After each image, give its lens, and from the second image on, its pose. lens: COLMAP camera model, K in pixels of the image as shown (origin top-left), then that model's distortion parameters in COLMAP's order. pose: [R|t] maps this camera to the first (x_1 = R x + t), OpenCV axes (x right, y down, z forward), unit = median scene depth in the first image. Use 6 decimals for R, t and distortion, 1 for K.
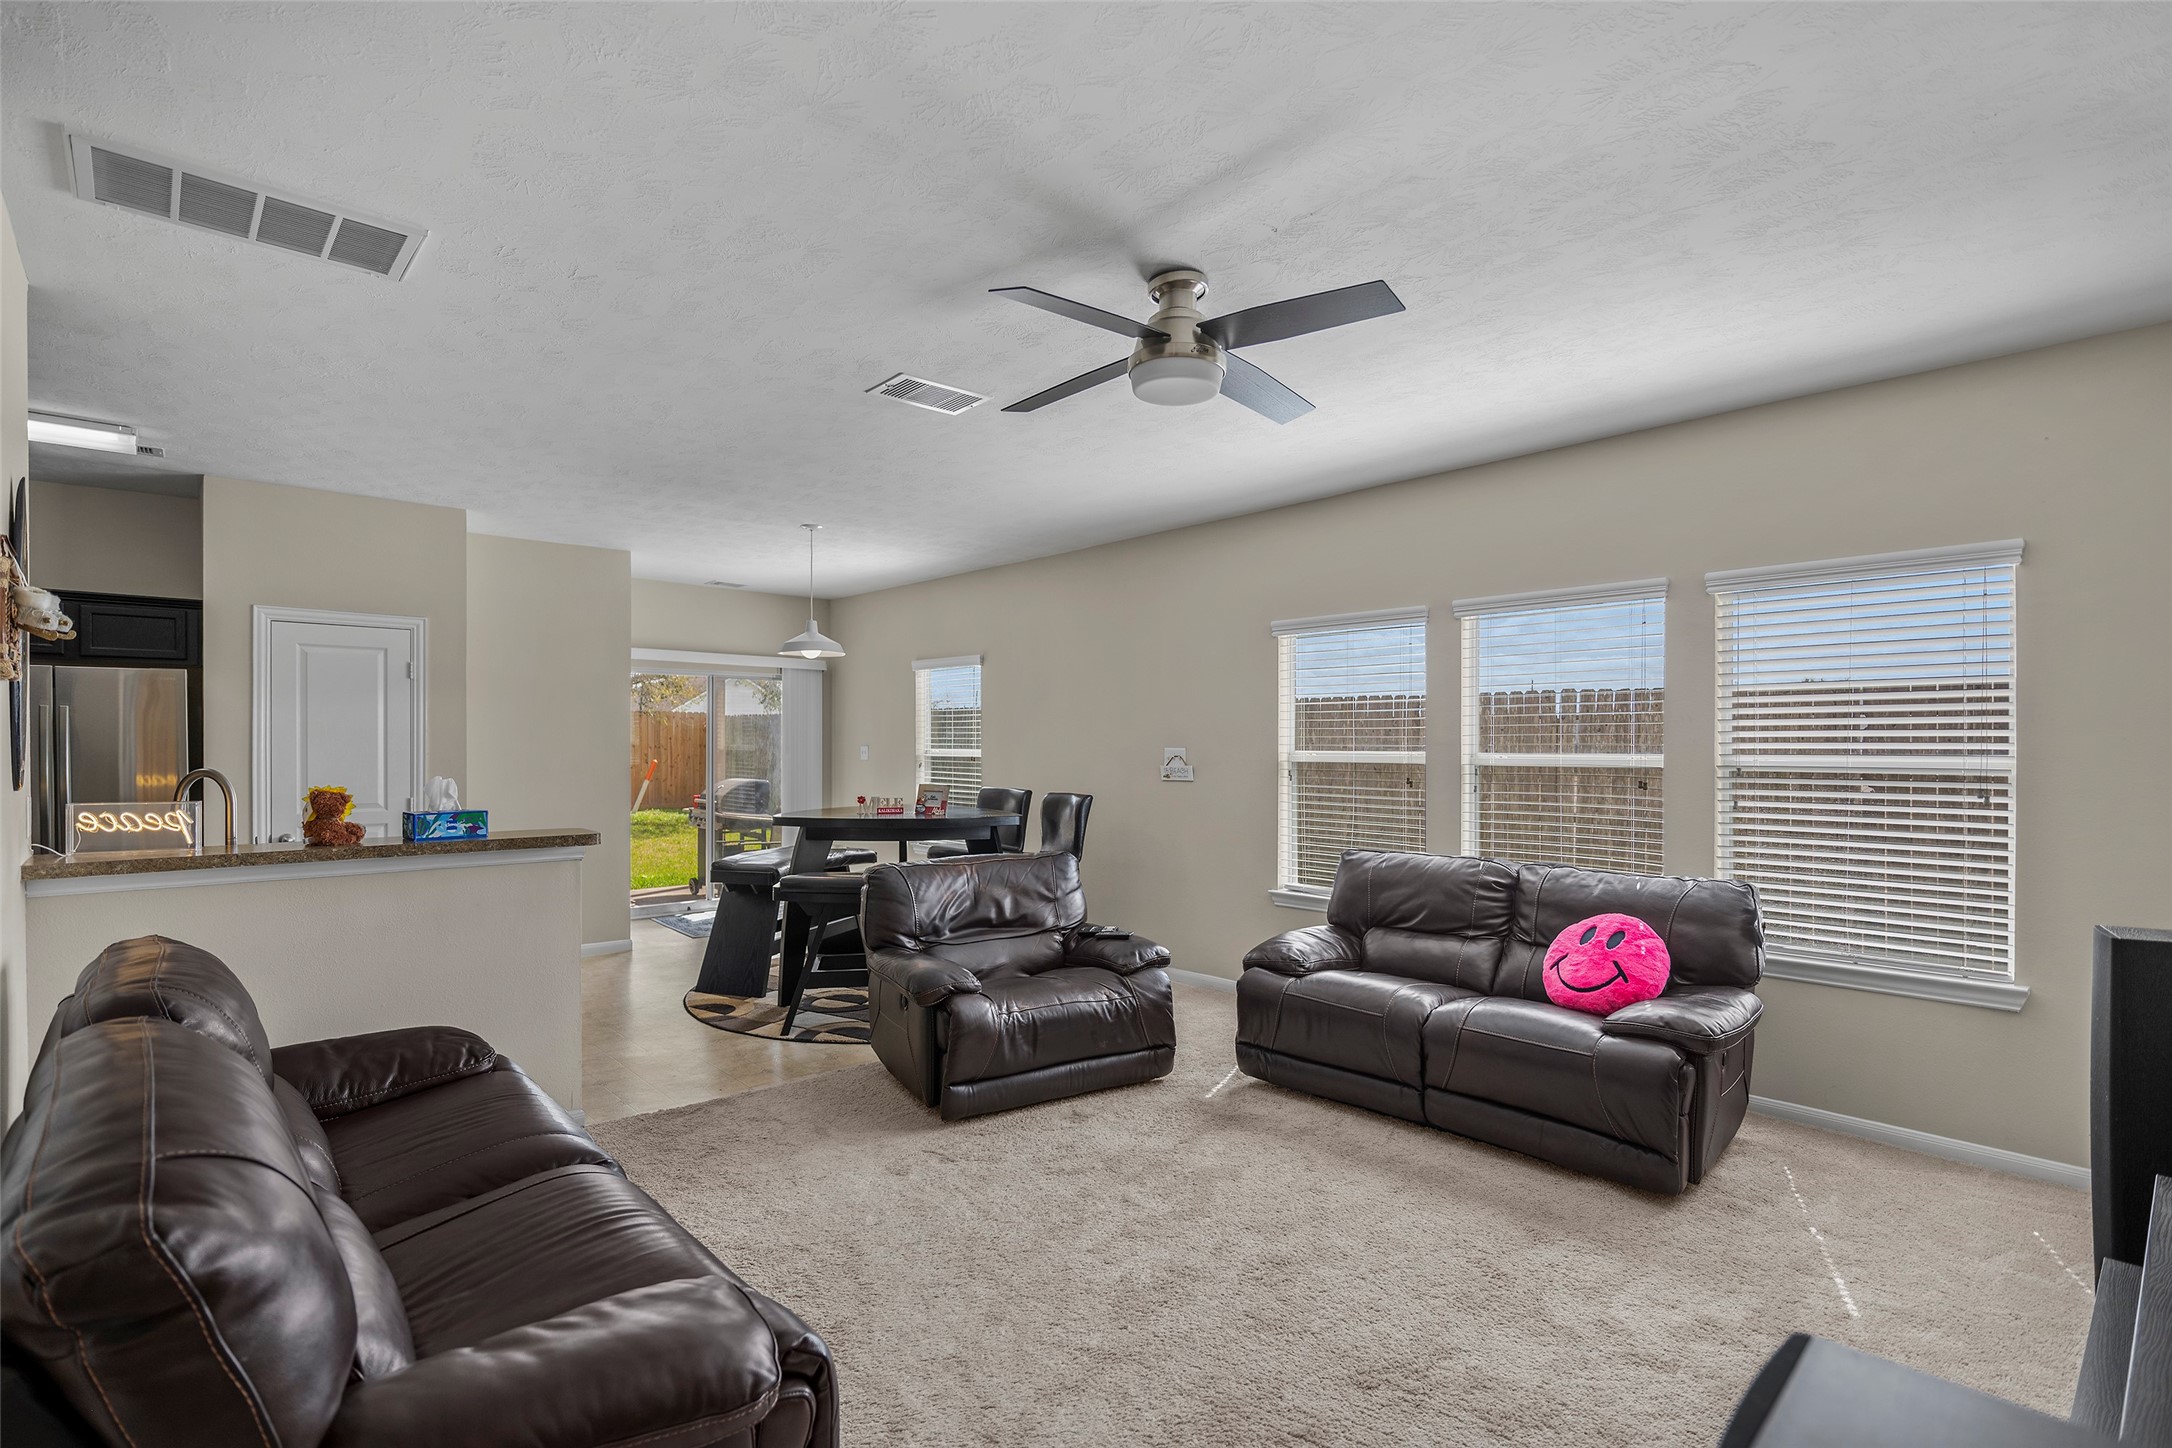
lens RADIAL K [[1030.2, 0, 1079.1], [0, 1030.2, 738.0], [0, 0, 1]] dist [0.002125, 0.000531]
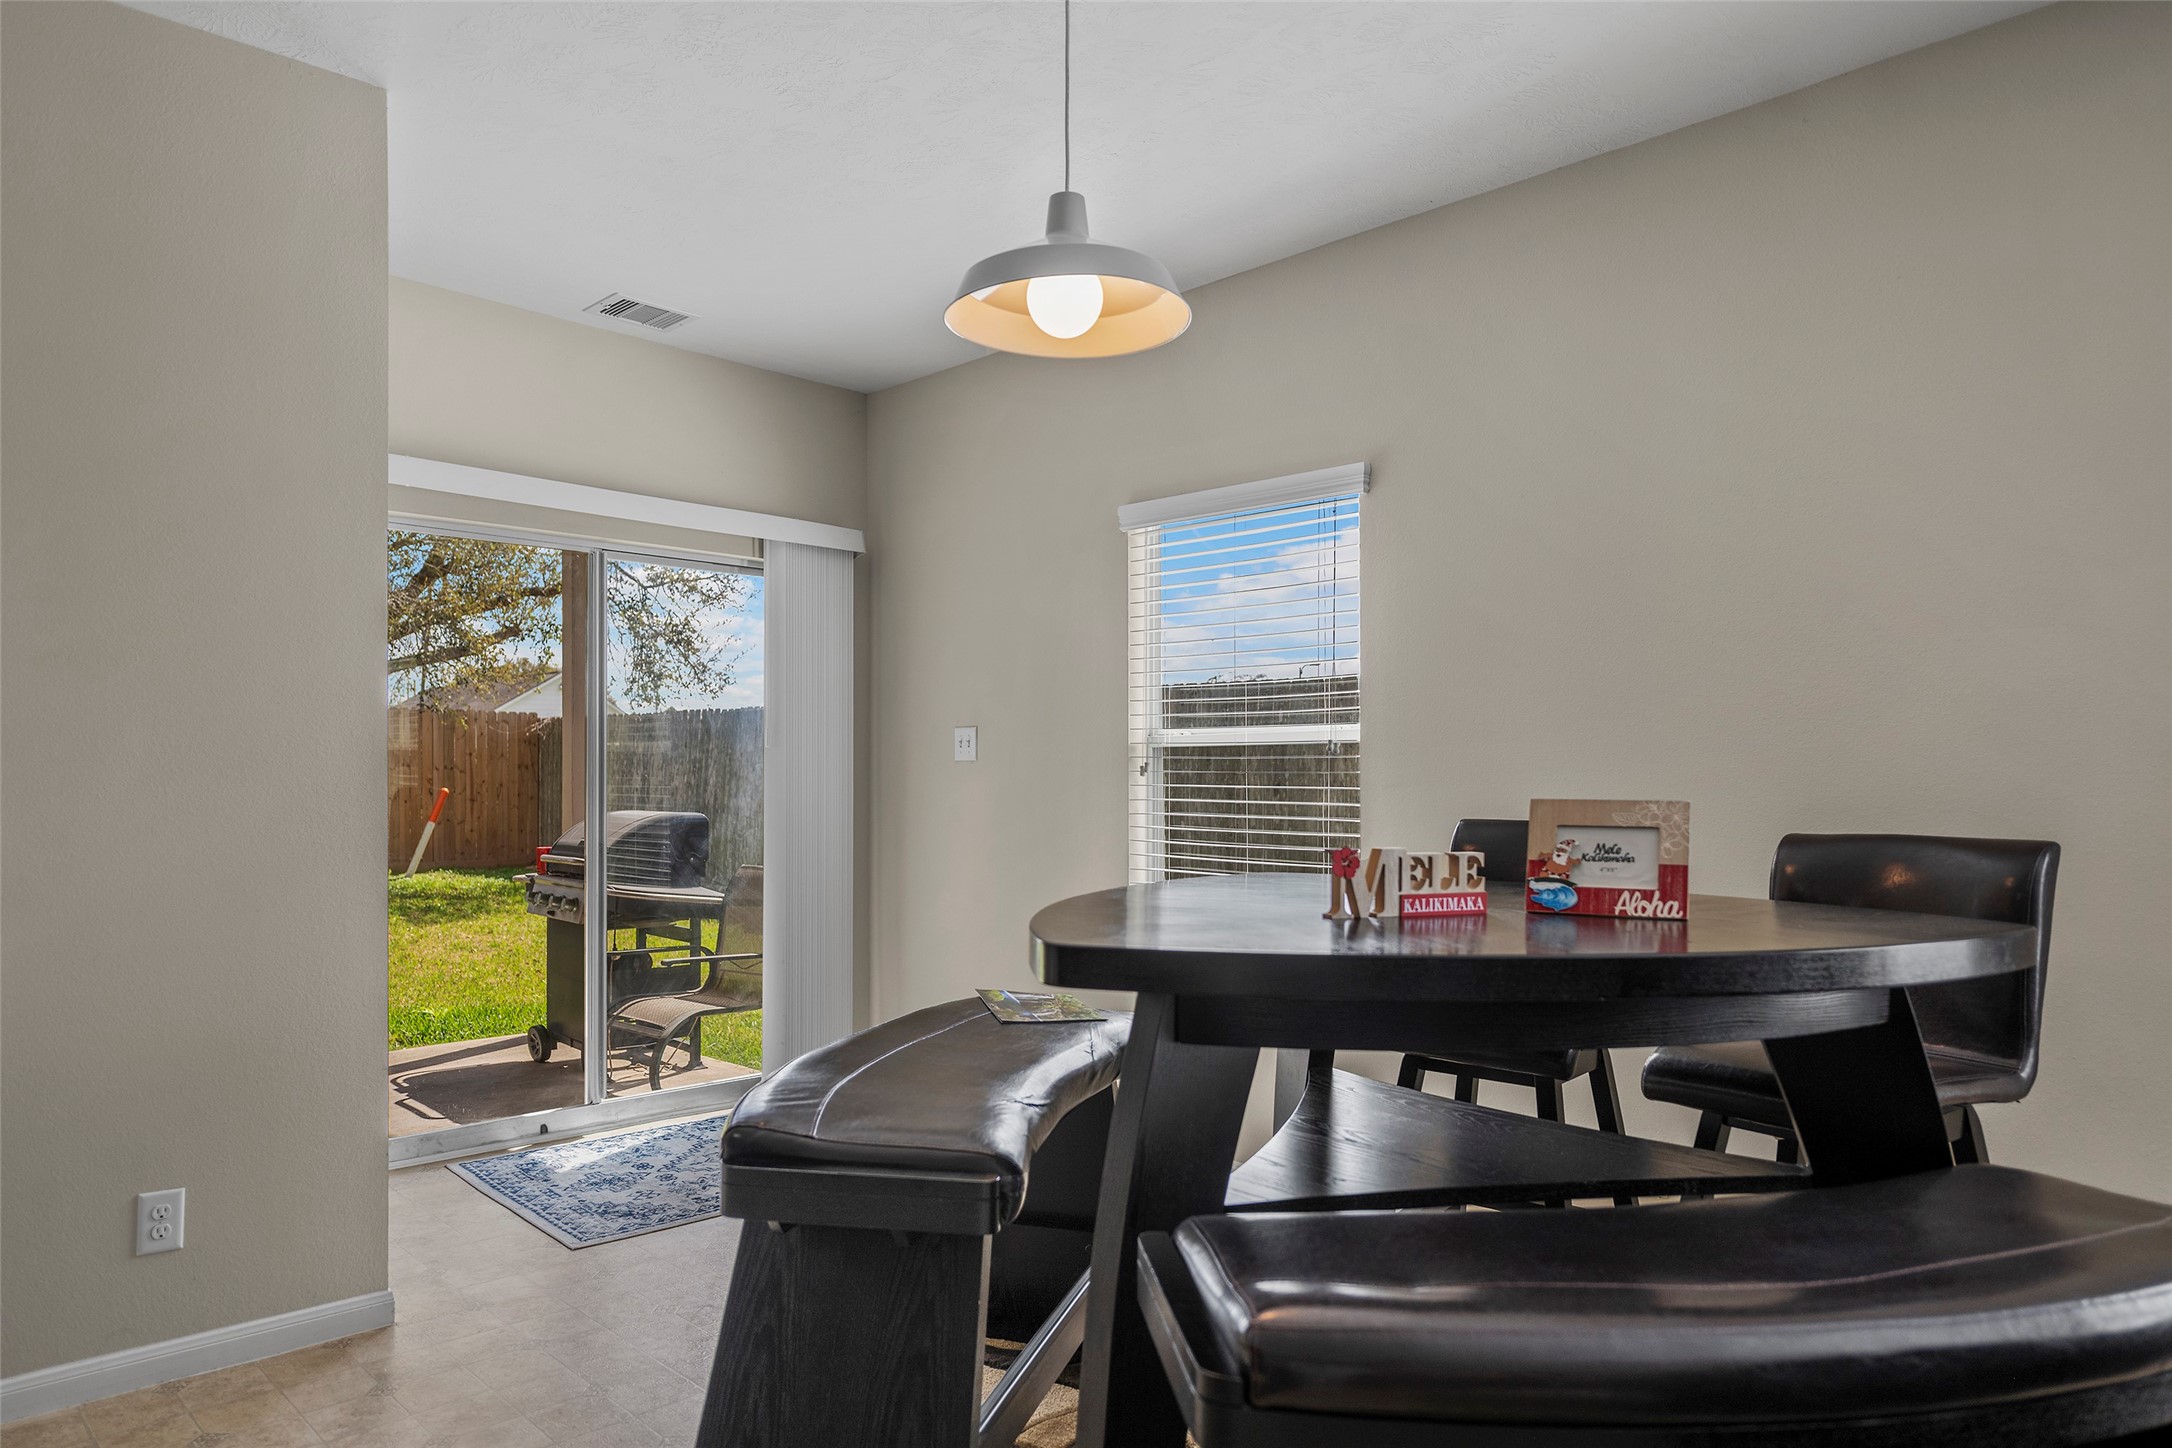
lens RADIAL K [[1365.1, 0, 1091.0], [0, 1365.1, 789.2], [0, 0, 1]] dist [0.005090, 0.000678]
pose [[0.998572, 0.001431, 0.053399, -0.187923], [-0.002130, 0.999913, 0.013050, 0.025387], [-0.053376, -0.013145, 0.998488, 0.443795]]
